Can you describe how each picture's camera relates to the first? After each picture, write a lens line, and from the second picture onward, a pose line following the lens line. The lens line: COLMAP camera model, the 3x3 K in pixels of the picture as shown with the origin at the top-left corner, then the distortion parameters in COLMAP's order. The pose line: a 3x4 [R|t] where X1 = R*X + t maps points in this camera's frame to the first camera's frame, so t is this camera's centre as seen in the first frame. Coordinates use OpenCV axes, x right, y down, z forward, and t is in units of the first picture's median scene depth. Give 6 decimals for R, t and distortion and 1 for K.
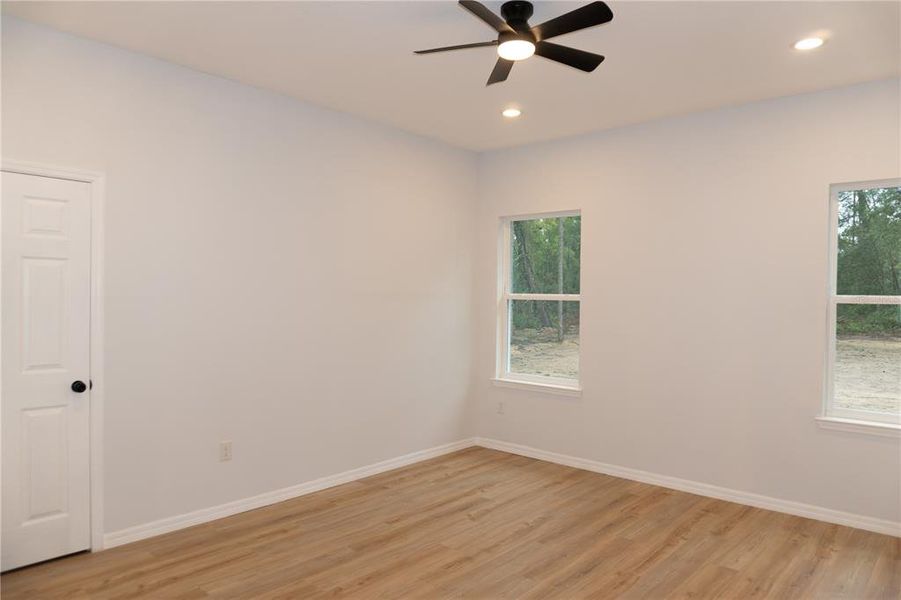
lens RADIAL K [[642.6, 0, 450.5], [0, 642.6, 300.0], [0, 0, 1]] dist [0.019252, -0.005576]
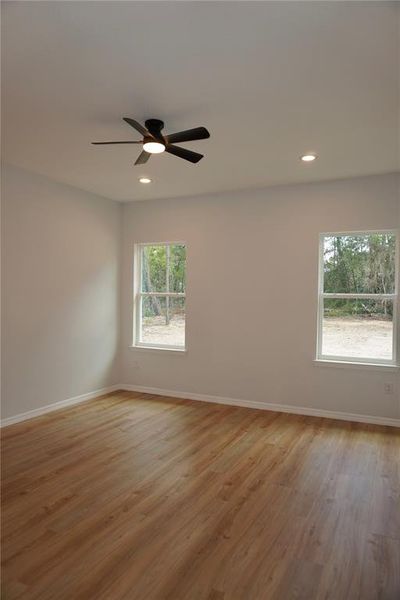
lens RADIAL K [[427.9, 0, 200.0], [0, 427.9, 300.0], [0, 0, 1]] dist [0.019252, -0.005576]
pose [[0.968396, -0.001376, 0.249416, -0.049871], [0.000497, 0.999993, 0.003588, 0.005898], [-0.249419, -0.003350, 0.968390, -0.097093]]
